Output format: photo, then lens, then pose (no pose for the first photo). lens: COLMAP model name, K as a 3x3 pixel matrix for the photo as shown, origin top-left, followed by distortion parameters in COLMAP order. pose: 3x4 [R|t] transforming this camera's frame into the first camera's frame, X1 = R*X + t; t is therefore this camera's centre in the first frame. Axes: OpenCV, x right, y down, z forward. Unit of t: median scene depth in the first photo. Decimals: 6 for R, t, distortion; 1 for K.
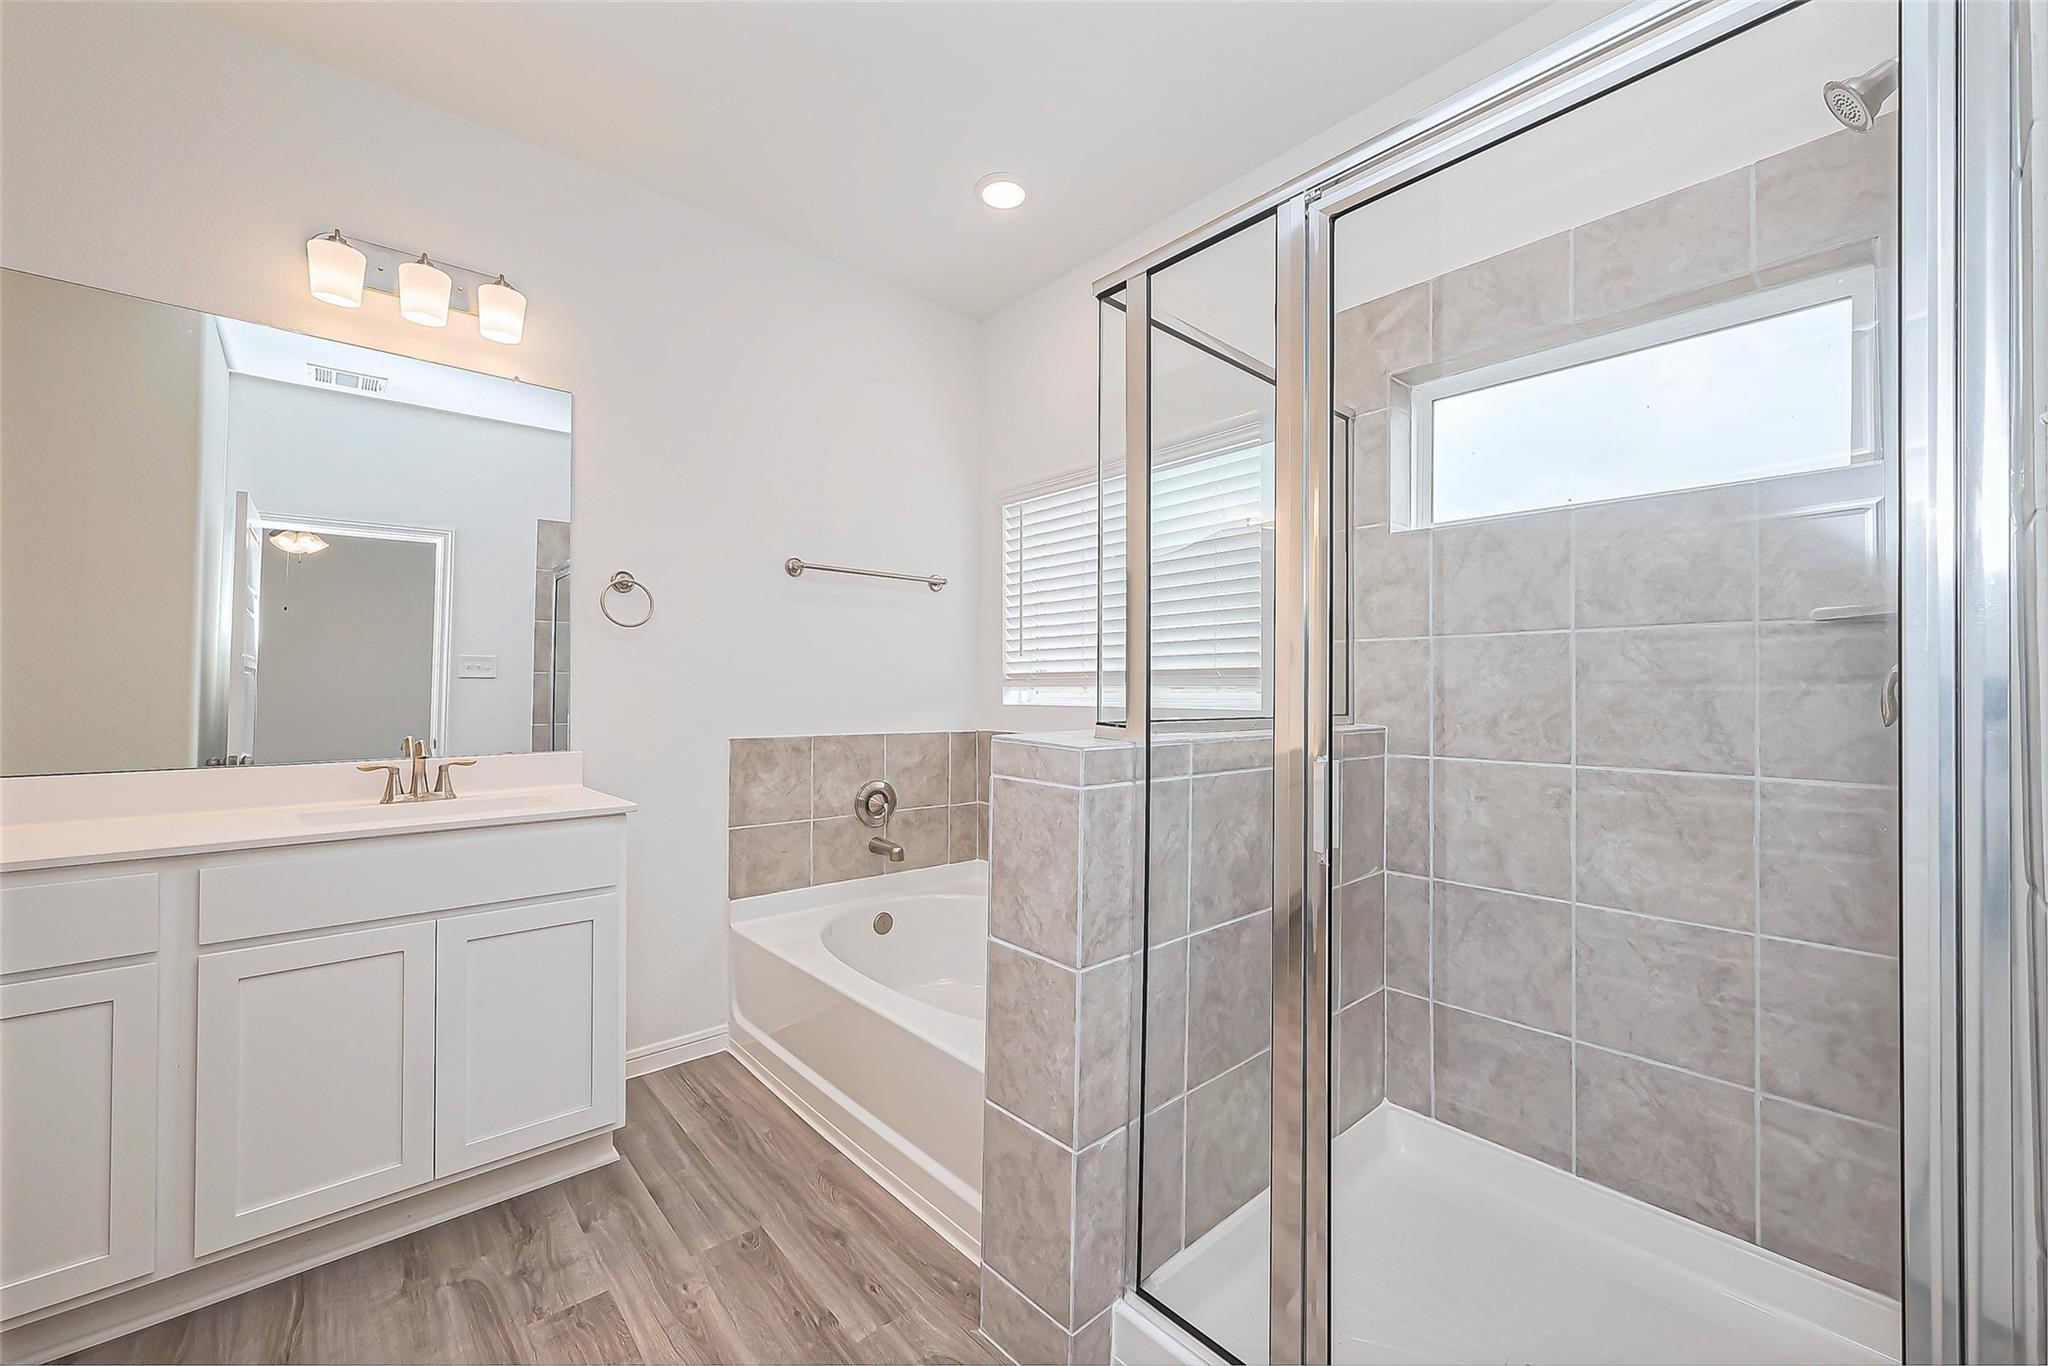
lens RADIAL K [[805.9, 0, 1024.6], [0, 805.9, 687.3], [0, 0, 1]] dist [0.000737, 0.000114]
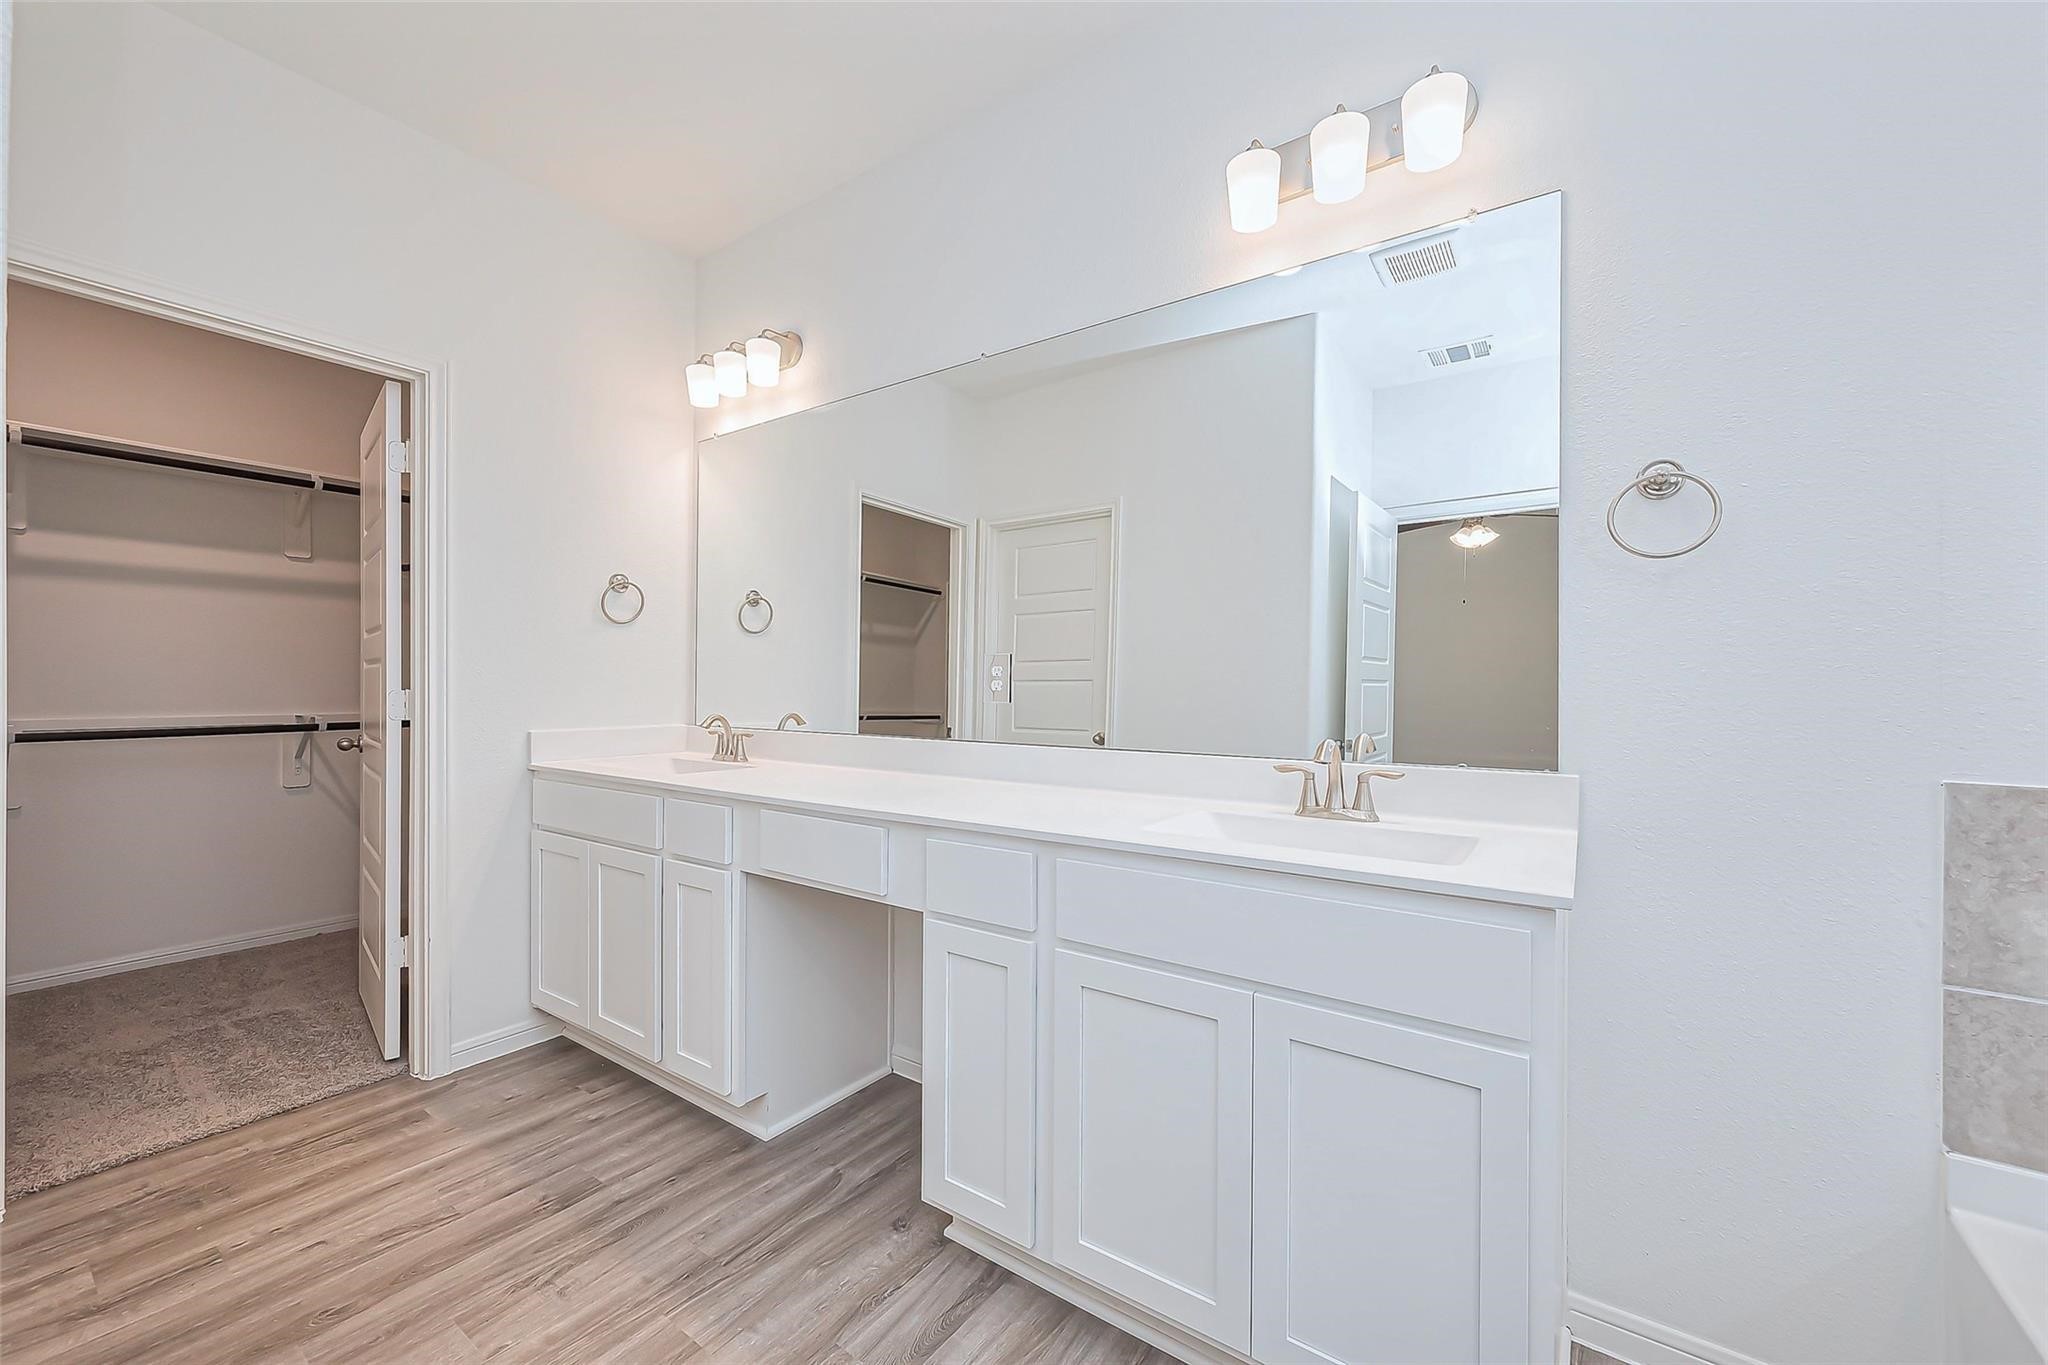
lens RADIAL K [[805.9, 0, 1024.6], [0, 805.9, 686.8], [0, 0, 1]] dist [0.000737, 0.000114]
pose [[0.228531, 0.001394, -0.973536, -0.054522], [0.001305, 0.999998, 0.001739, 0.010806], [0.973536, -0.001667, 0.228528, 0.422942]]
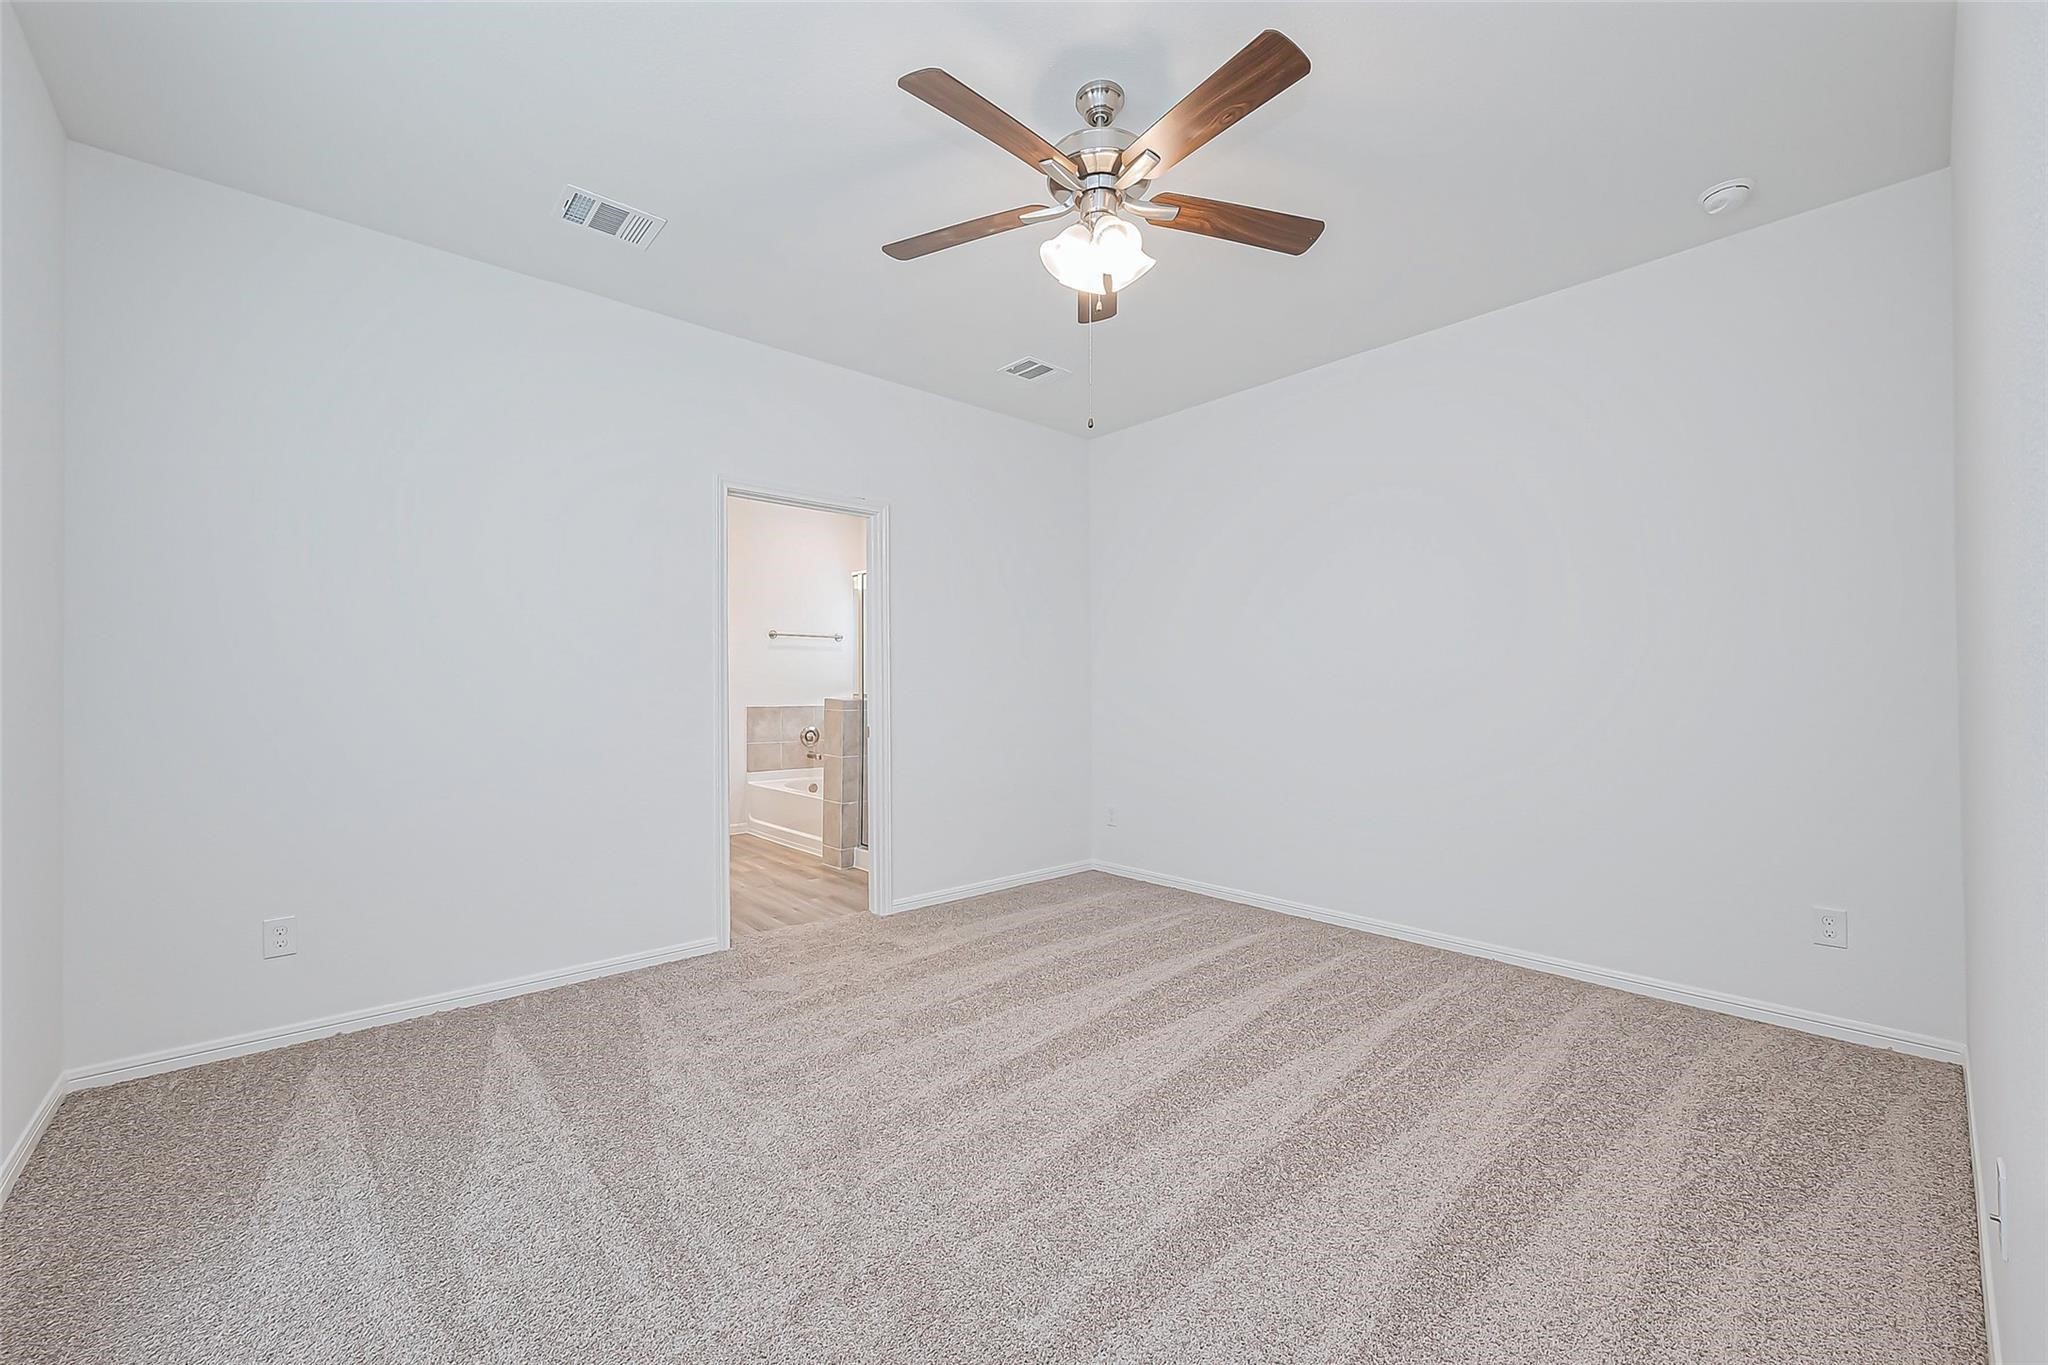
lens RADIAL K [[805.9, 0, 1024.6], [0, 805.9, 686.8], [0, 0, 1]] dist [0.000737, 0.000114]
pose [[0.999975, -0.005439, 0.004622, 0.477705], [0.005431, 0.999984, 0.001741, 0.005553], [-0.004631, -0.001715, 0.999988, -1.481500]]
